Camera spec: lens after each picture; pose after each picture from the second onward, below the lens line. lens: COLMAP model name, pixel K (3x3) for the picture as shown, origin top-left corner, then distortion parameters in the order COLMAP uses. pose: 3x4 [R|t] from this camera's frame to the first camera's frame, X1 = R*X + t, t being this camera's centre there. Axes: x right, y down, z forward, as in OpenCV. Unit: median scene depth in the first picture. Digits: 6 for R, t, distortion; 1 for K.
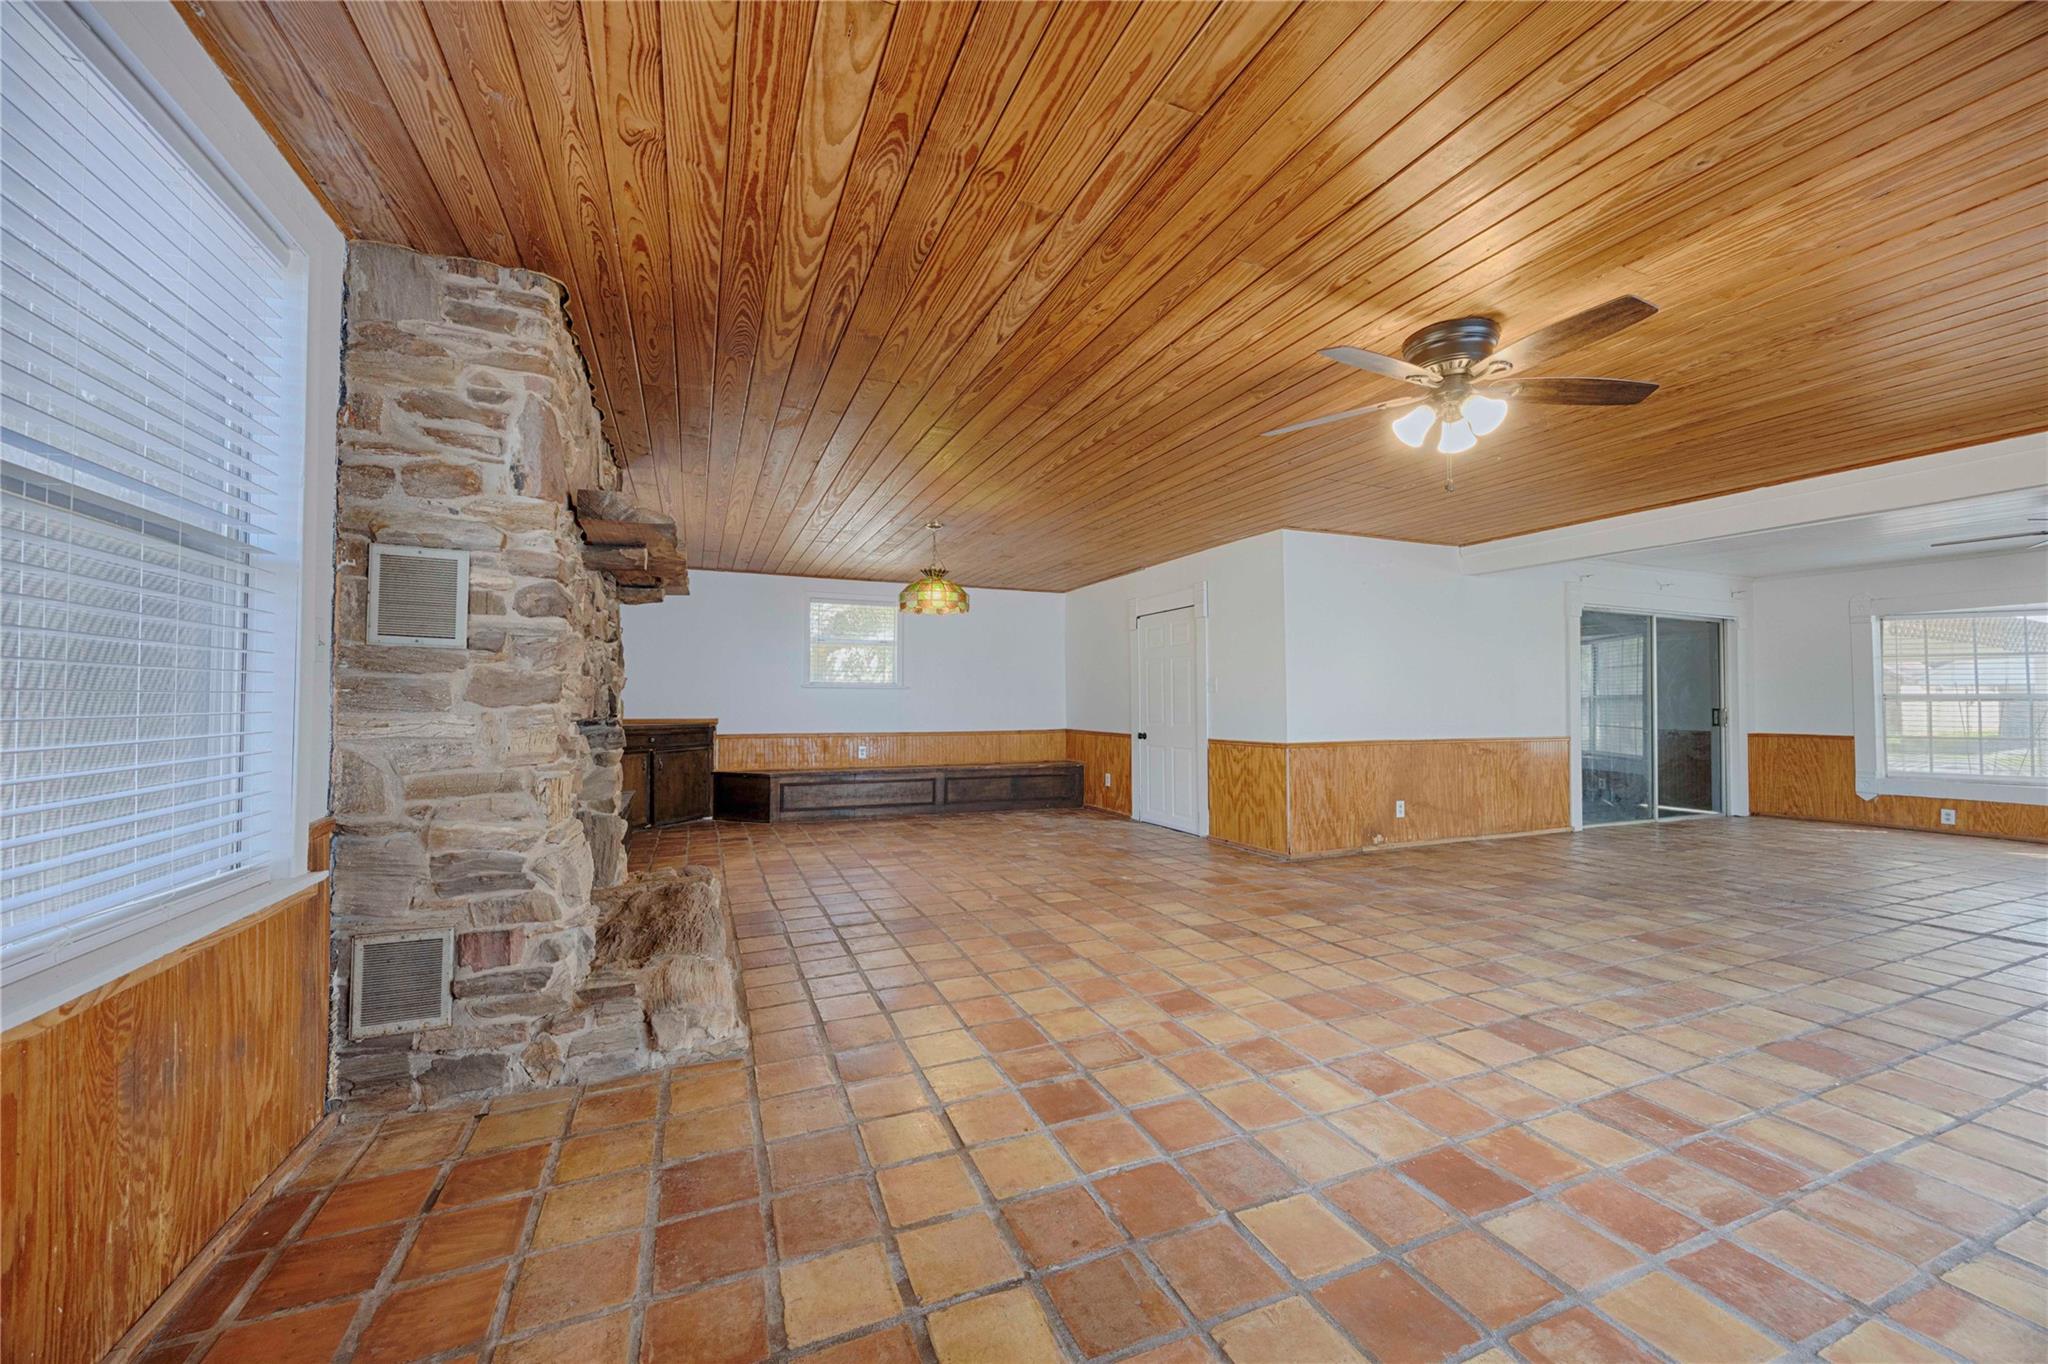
lens RADIAL K [[778.7, 0, 1028.4], [0, 778.7, 683.8], [0, 0, 1]] dist [-0.000321, 0.000241]
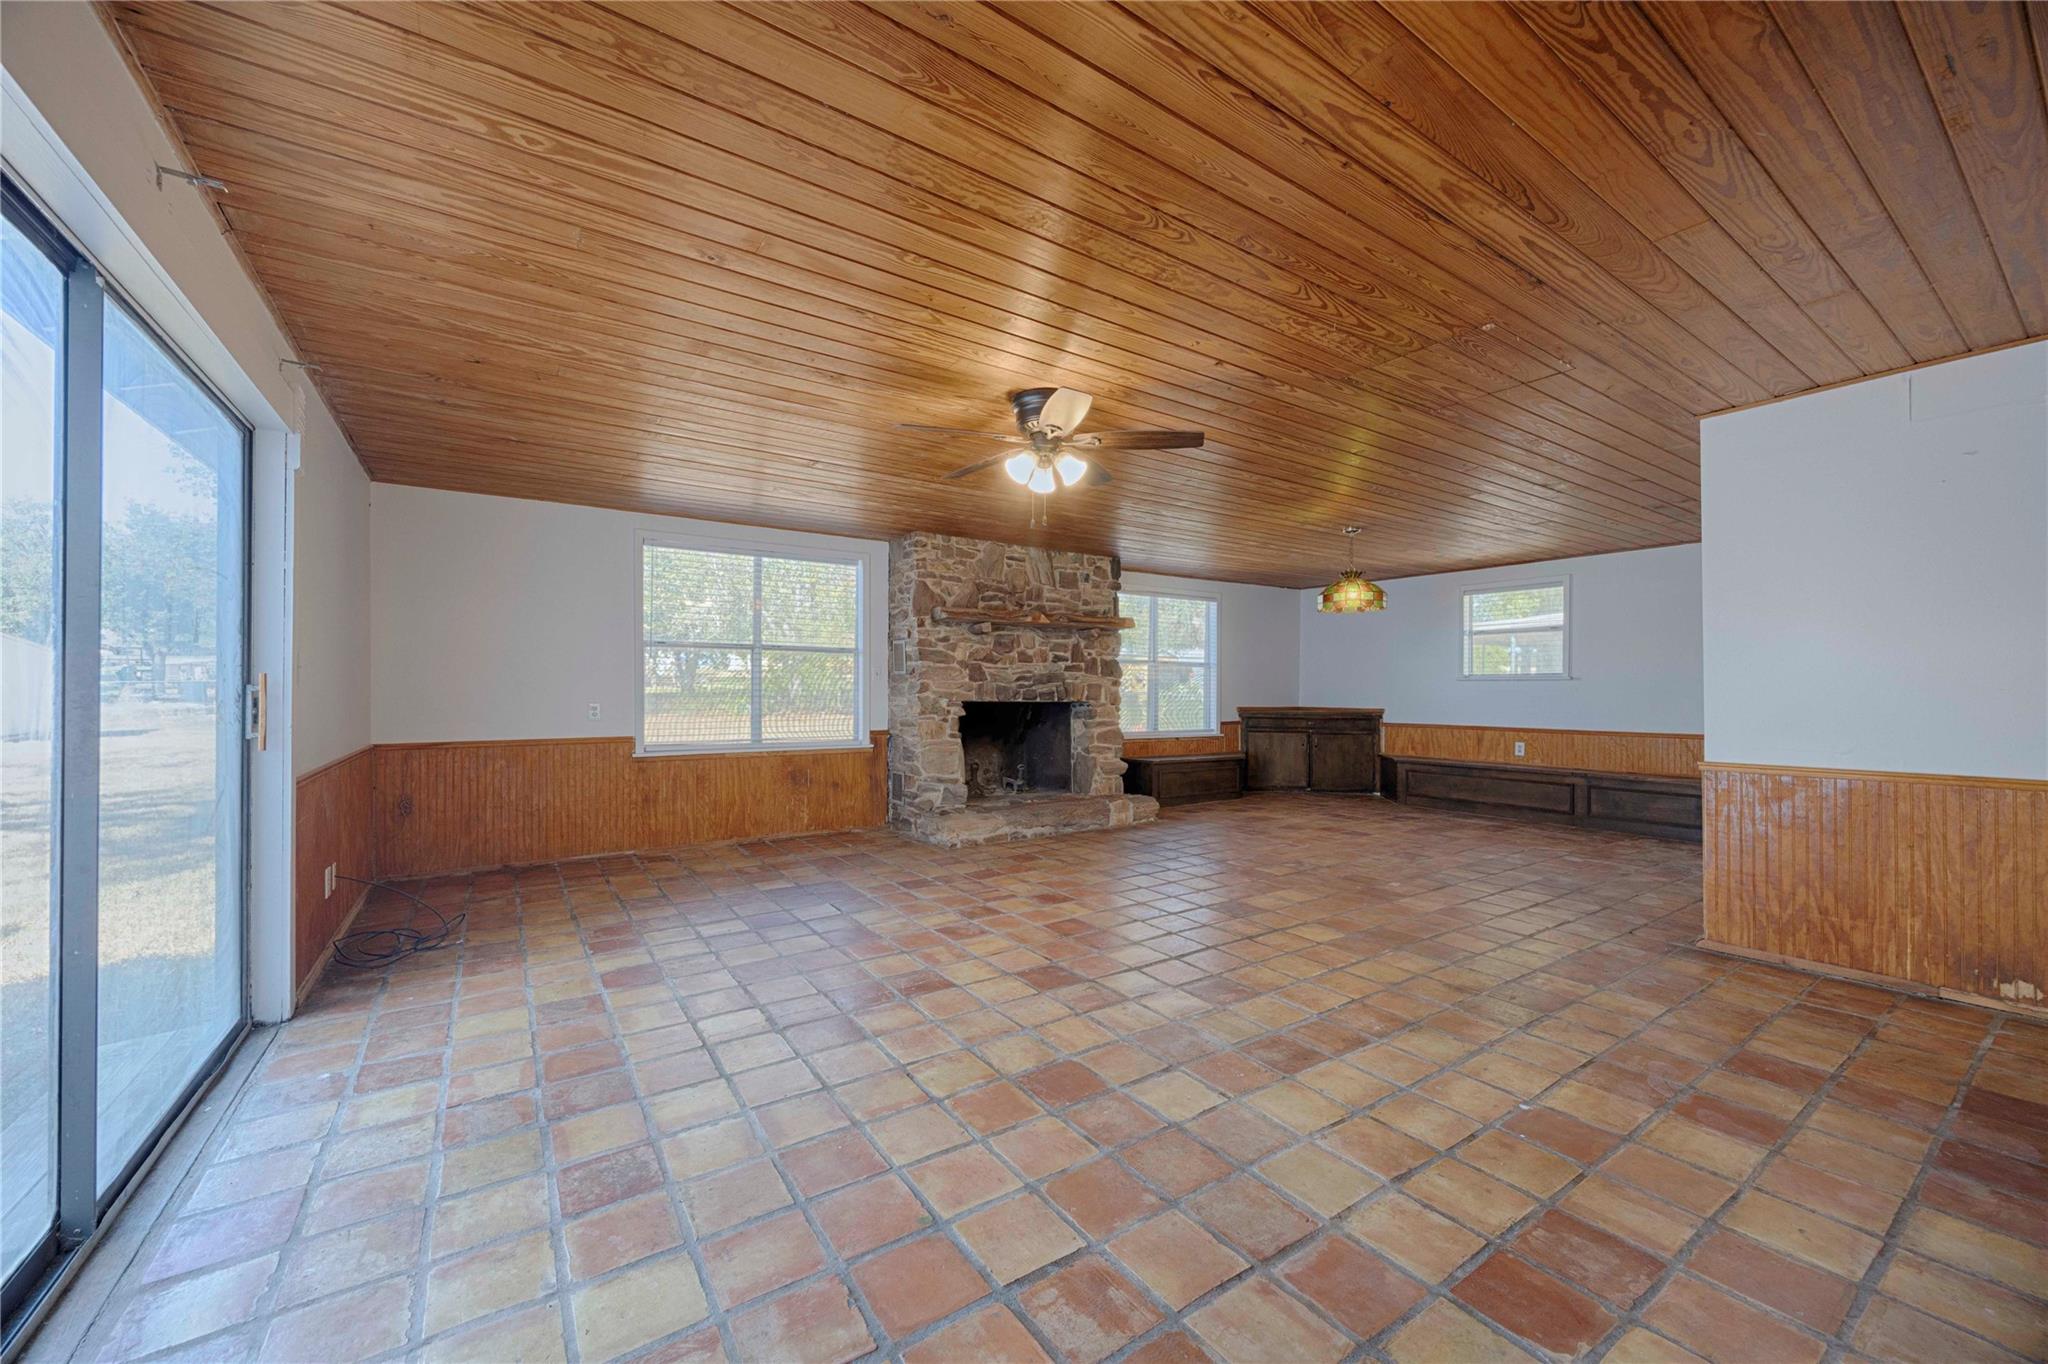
lens RADIAL K [[778.7, 0, 1026.4], [0, 778.7, 687.7], [0, 0, 1]] dist [-0.000321, 0.000241]
pose [[0.196040, -0.004971, -0.980583, 1.214056], [0.020292, 0.999794, -0.001012, 0.008843], [0.980386, -0.019700, 0.196100, 0.500654]]
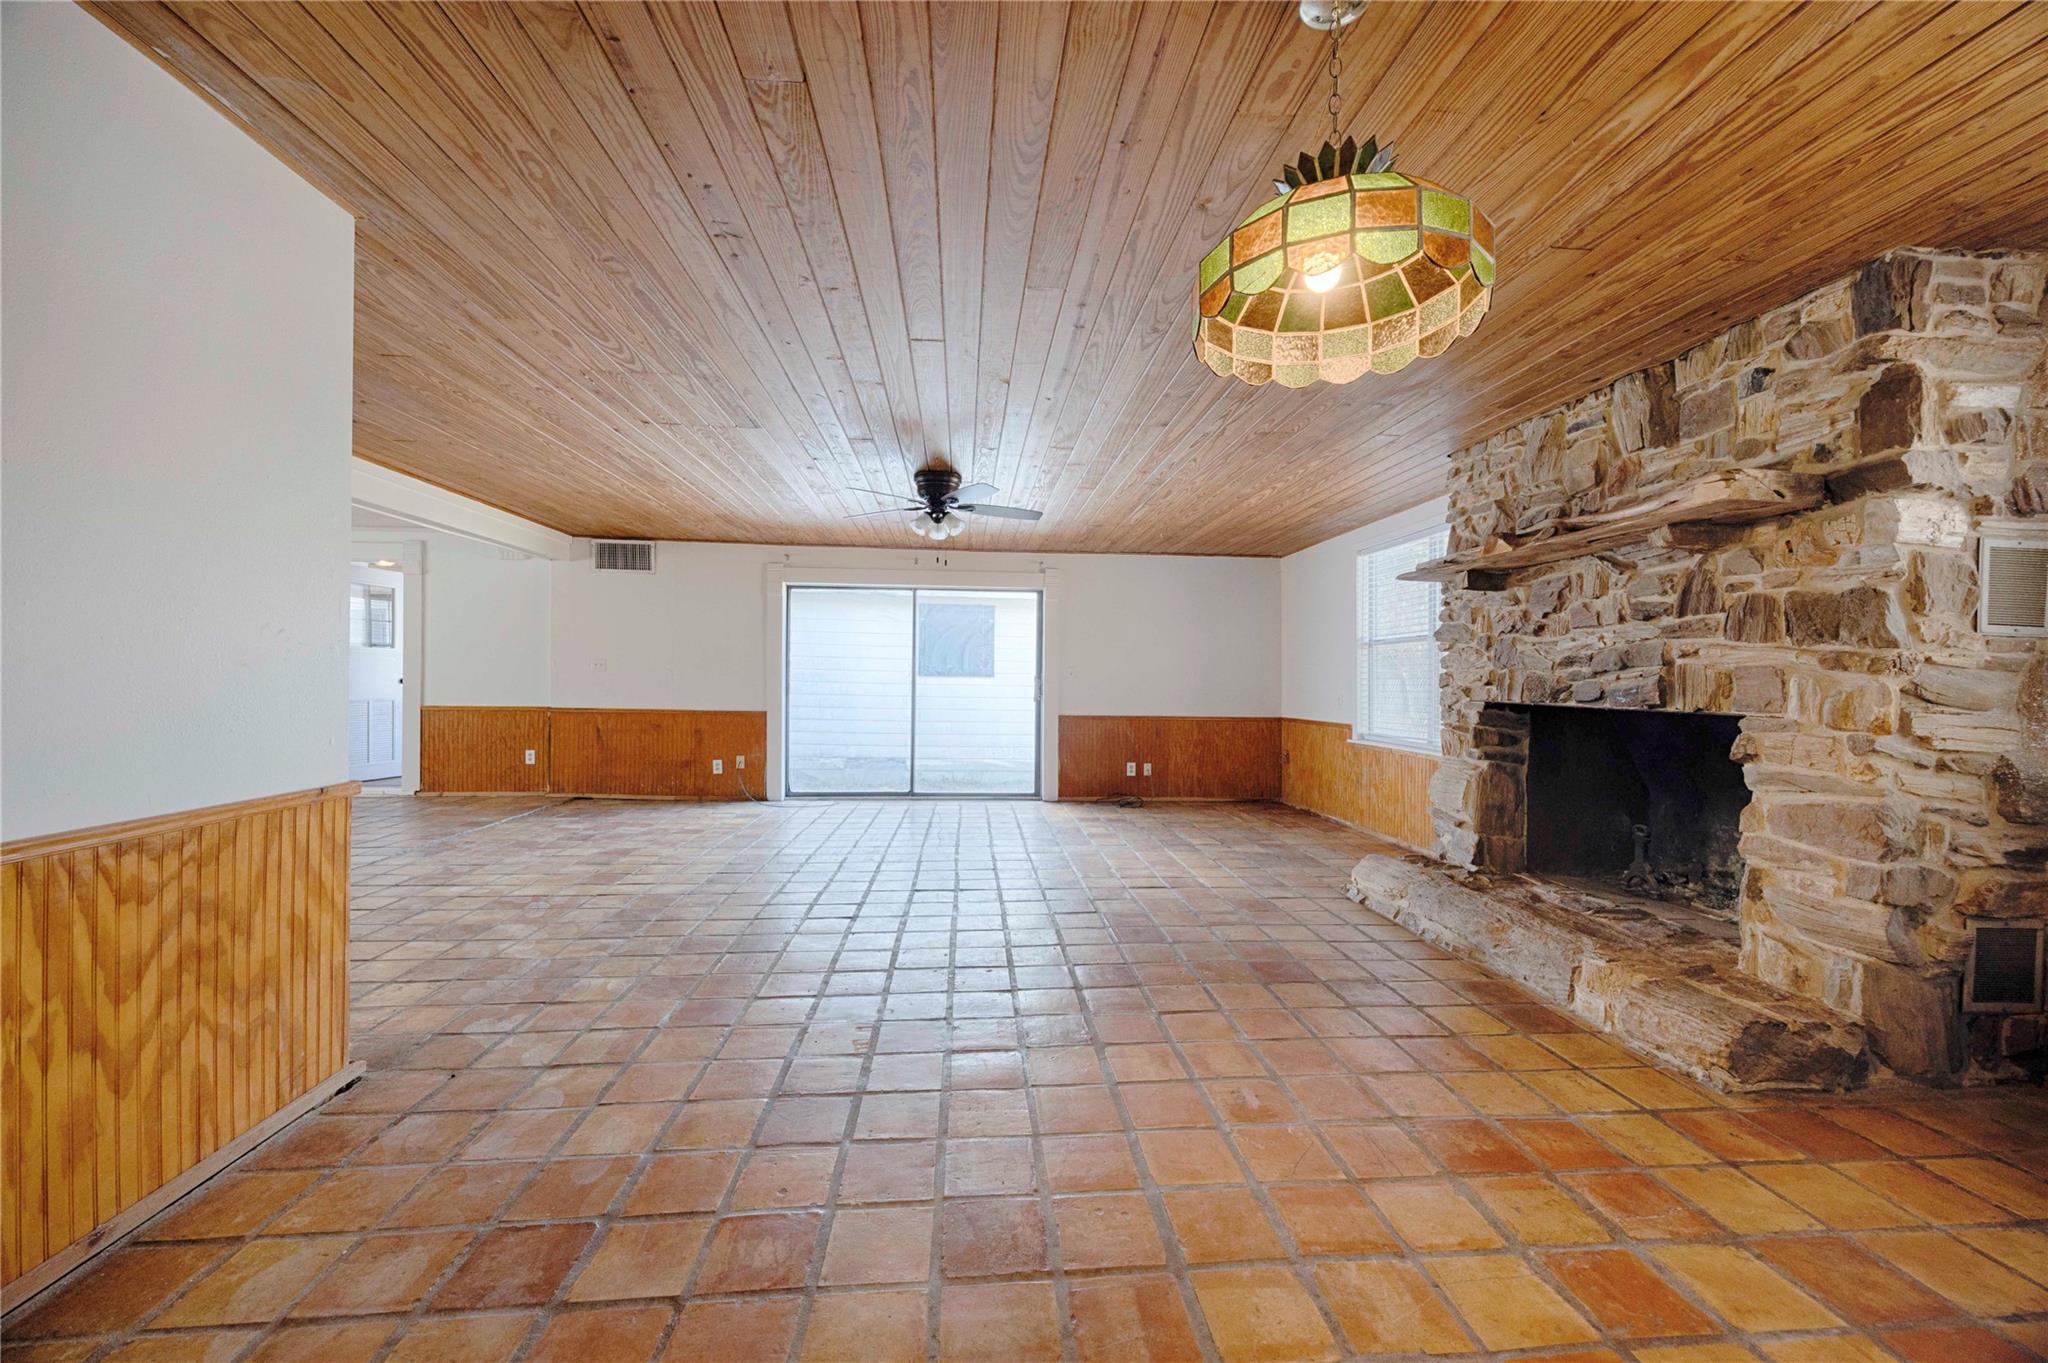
lens RADIAL K [[778.7, 0, 1025.8], [0, 778.7, 686.3], [0, 0, 1]] dist [-0.000321, 0.000241]
pose [[-0.949596, -0.014486, 0.313141, -0.153687], [-0.020627, 0.999654, -0.016308, 0.041233], [-0.312796, -0.021946, -0.949567, 1.826288]]
